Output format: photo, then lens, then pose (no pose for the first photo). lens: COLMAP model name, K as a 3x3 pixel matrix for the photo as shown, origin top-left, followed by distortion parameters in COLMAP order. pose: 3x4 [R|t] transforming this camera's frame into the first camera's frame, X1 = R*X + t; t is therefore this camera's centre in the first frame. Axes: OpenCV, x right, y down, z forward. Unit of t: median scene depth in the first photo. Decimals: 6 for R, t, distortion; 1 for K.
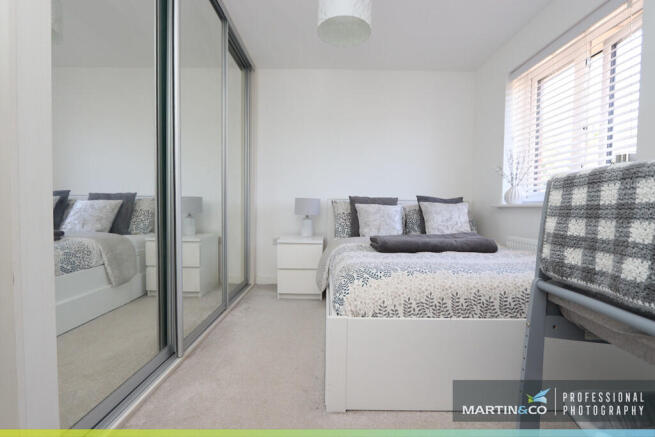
lens RADIAL K [[301.1, 0, 327.3], [0, 301.1, 222.1], [0, 0, 1]] dist [-0.019125, 0.000825]
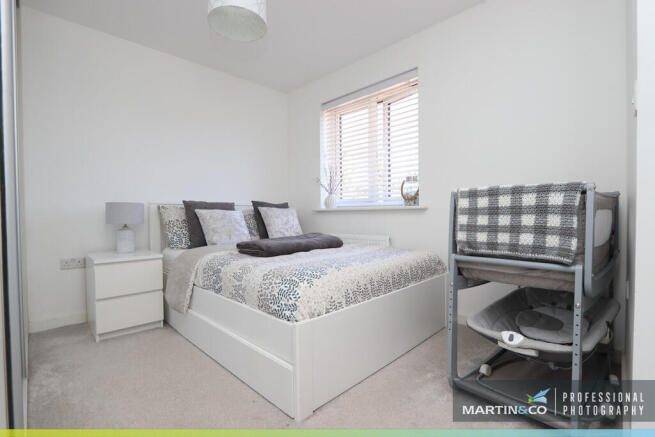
lens RADIAL K [[301.1, 0, 327.3], [0, 301.1, 222.1], [0, 0, 1]] dist [-0.019125, 0.000825]
pose [[0.709156, -0.036189, 0.704122, -0.325249], [0.049912, 0.998753, 0.001063, -0.005433], [-0.703282, 0.034390, 0.710078, 0.124899]]
